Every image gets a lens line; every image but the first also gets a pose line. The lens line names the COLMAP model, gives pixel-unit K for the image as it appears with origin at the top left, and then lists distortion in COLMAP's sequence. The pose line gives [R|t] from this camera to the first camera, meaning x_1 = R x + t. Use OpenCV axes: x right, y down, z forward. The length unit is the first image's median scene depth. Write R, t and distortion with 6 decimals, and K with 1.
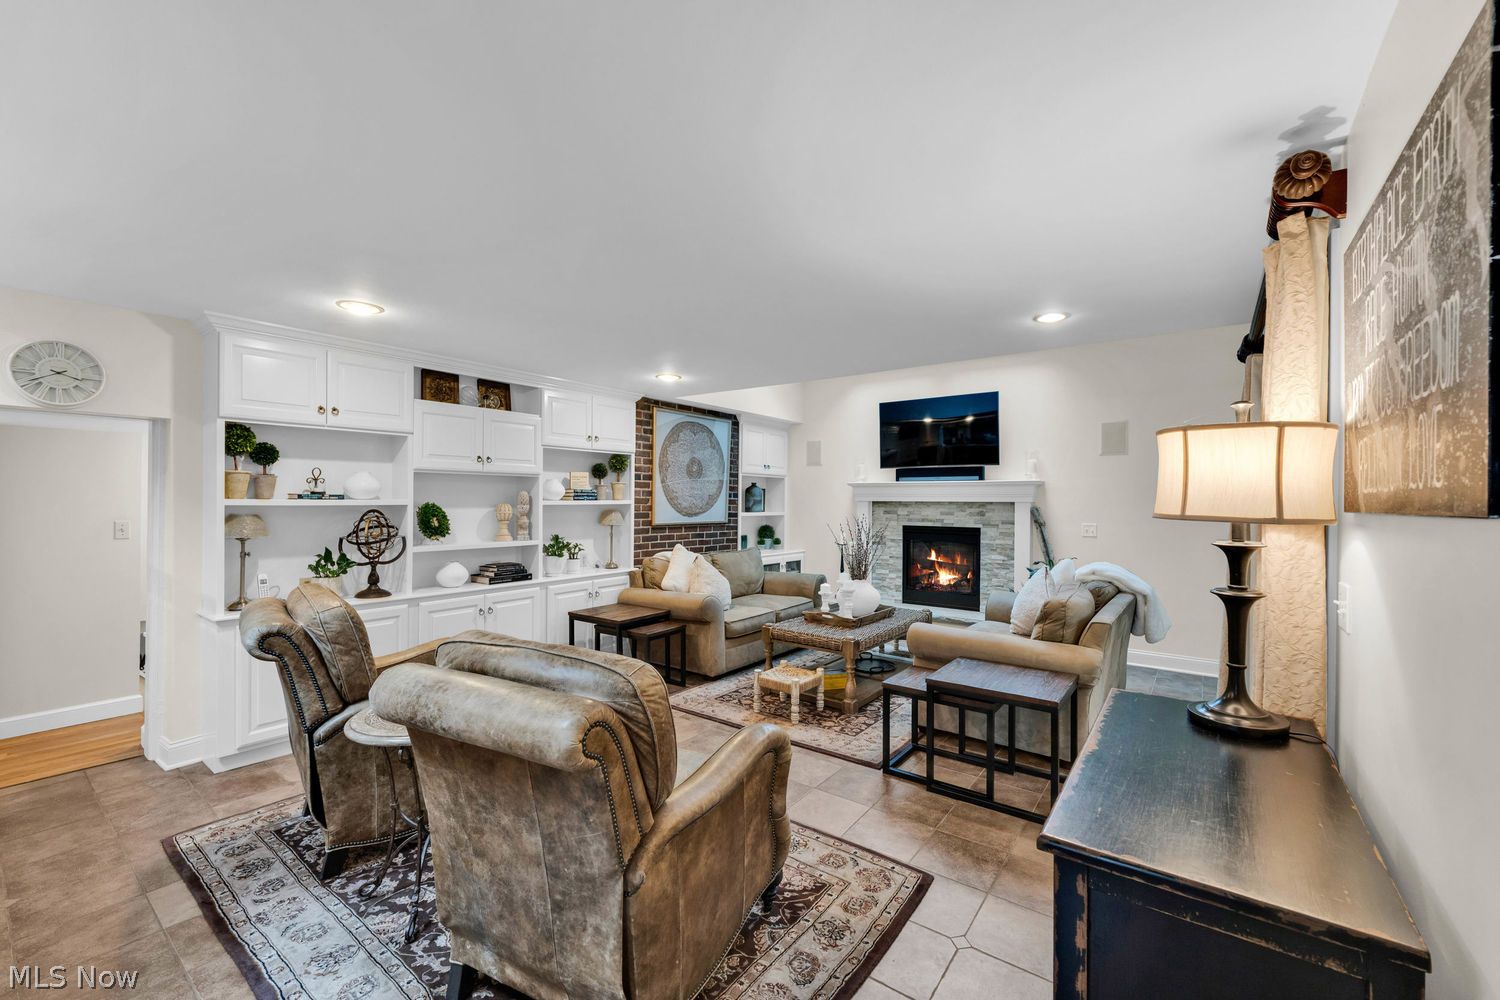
lens RADIAL K [[613.2, 0, 748.0], [0, 613.2, 507.9], [0, 0, 1]] dist [0.002229, 0.000113]
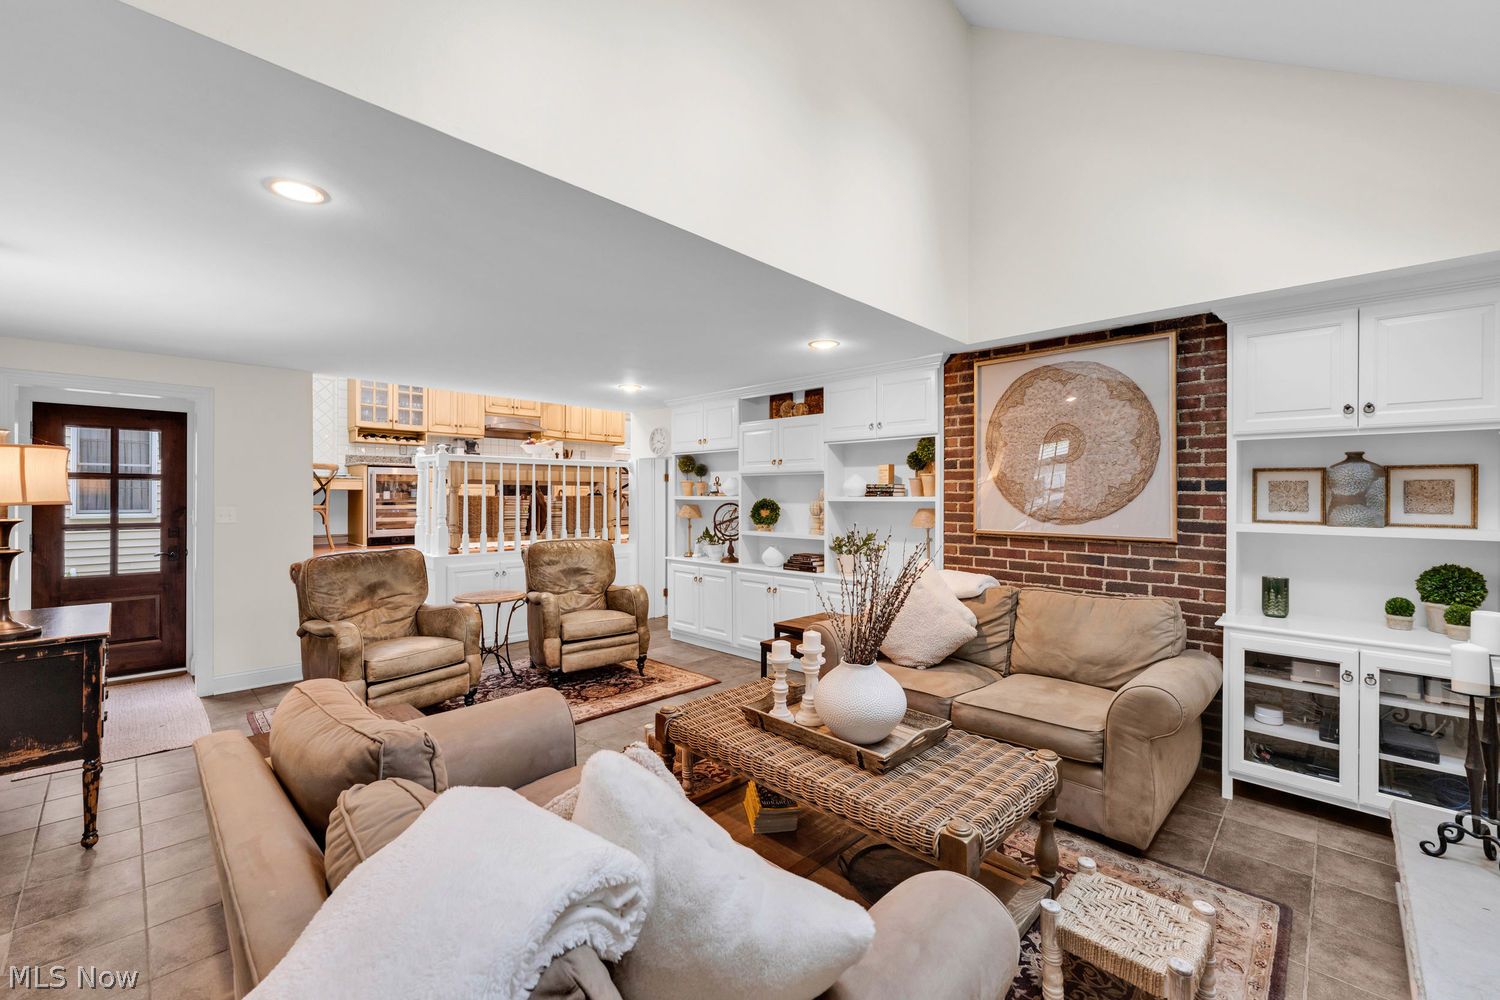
lens RADIAL K [[613.2, 0, 751.0], [0, 613.2, 499.3], [0, 0, 1]] dist [0.002229, 0.000113]
pose [[-0.123548, 0.001609, -0.992337, 0.562446], [-0.013980, 0.999897, 0.003362, -0.007957], [0.992240, 0.014289, -0.123512, 0.827676]]
